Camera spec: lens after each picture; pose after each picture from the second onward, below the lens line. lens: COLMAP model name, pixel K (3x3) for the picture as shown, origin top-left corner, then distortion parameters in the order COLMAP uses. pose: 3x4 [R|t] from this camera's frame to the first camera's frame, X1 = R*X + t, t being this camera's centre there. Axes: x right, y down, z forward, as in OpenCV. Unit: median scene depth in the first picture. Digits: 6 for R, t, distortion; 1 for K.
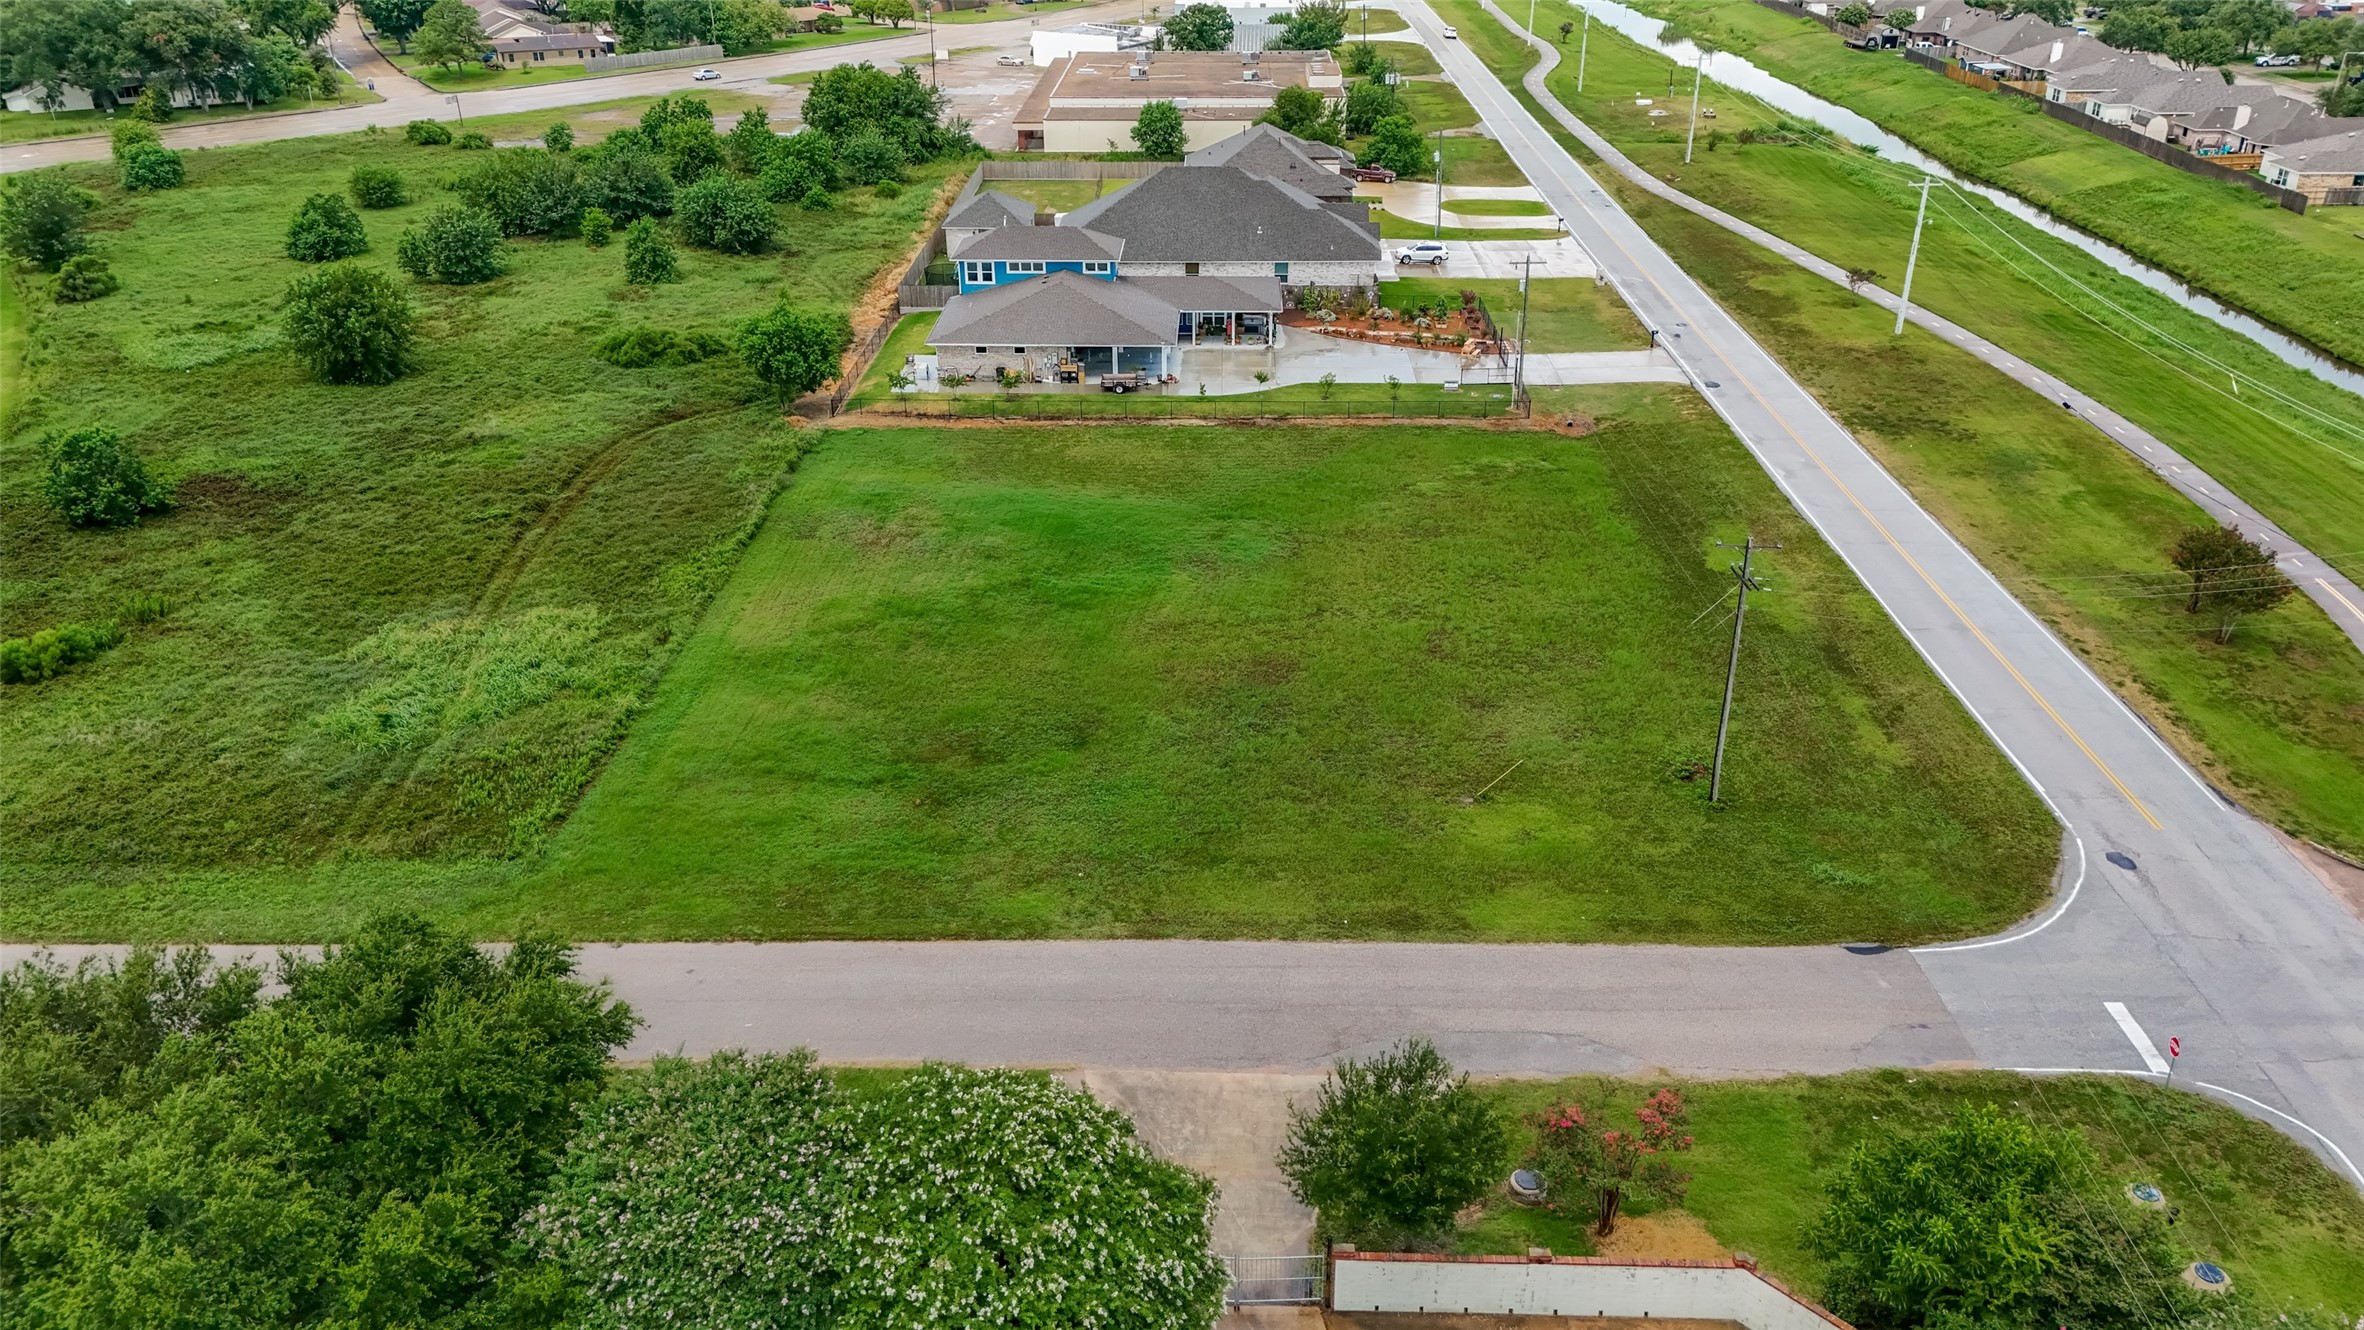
lens RADIAL K [[1733.0, 0, 1177.6], [0, 1733.0, 668.7], [0, 0, 1]] dist [0.092712, -0.101064]
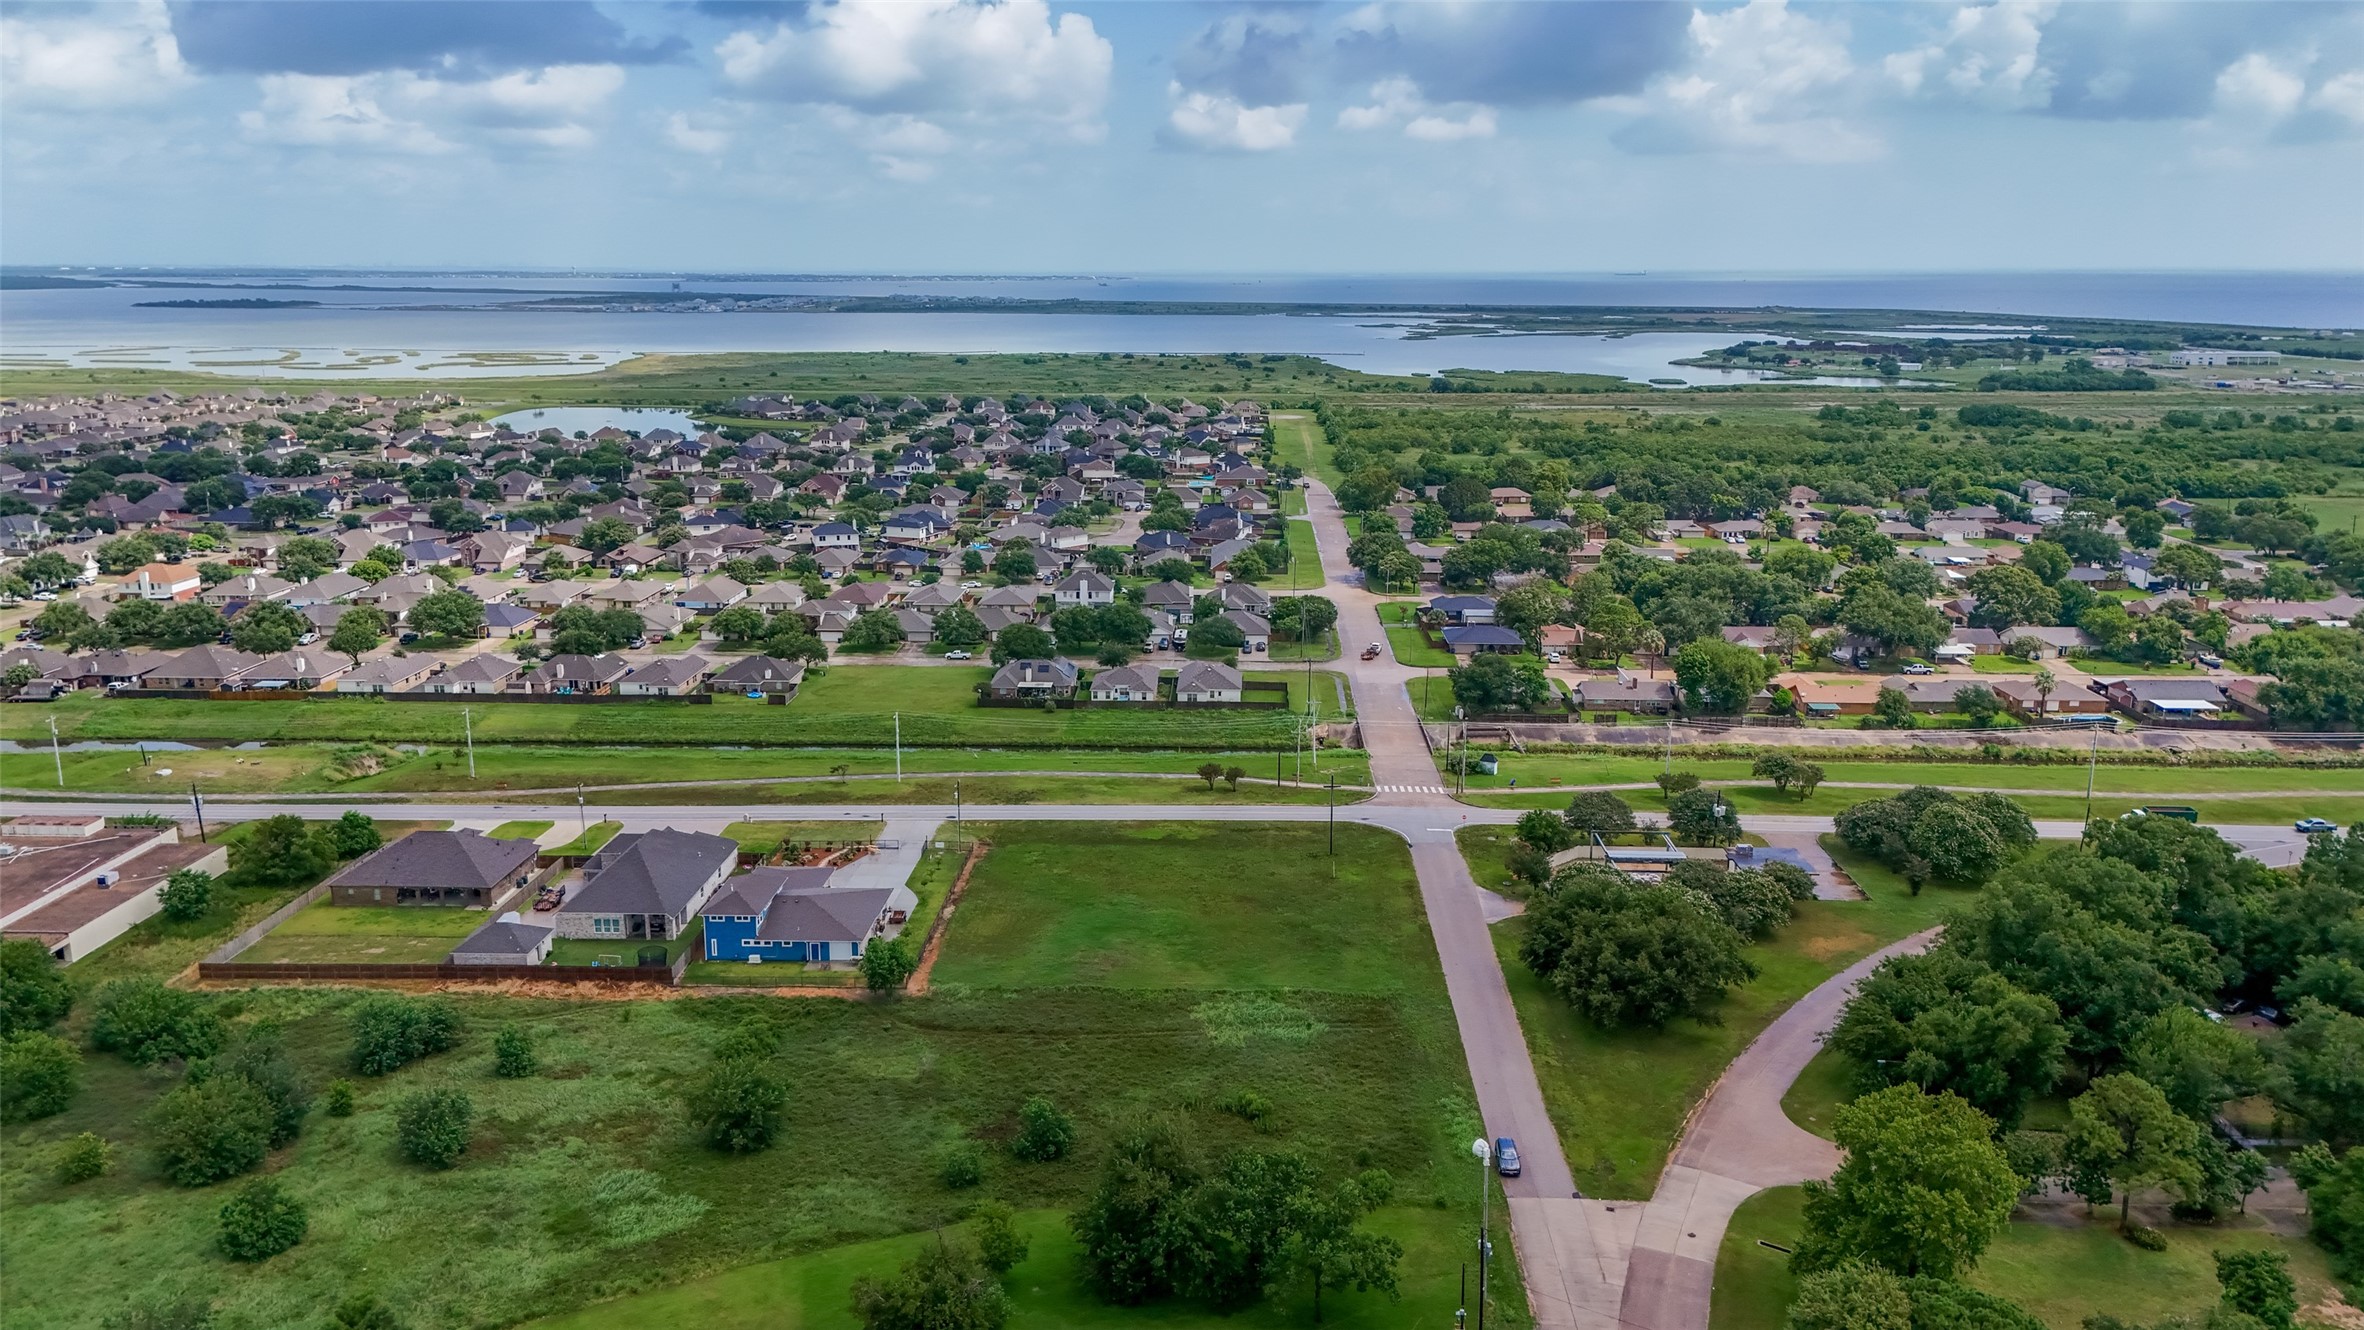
lens RADIAL K [[1704.2, 0, 1182.0], [0, 1704.2, 665.0], [0, 0, 1]] dist [0.170525, -0.094207]
pose [[0.011104, -0.218589, 0.975754, -1.845724], [0.444606, 0.875128, 0.190988, -0.652039], [-0.895658, 0.431705, 0.106903, 0.479053]]
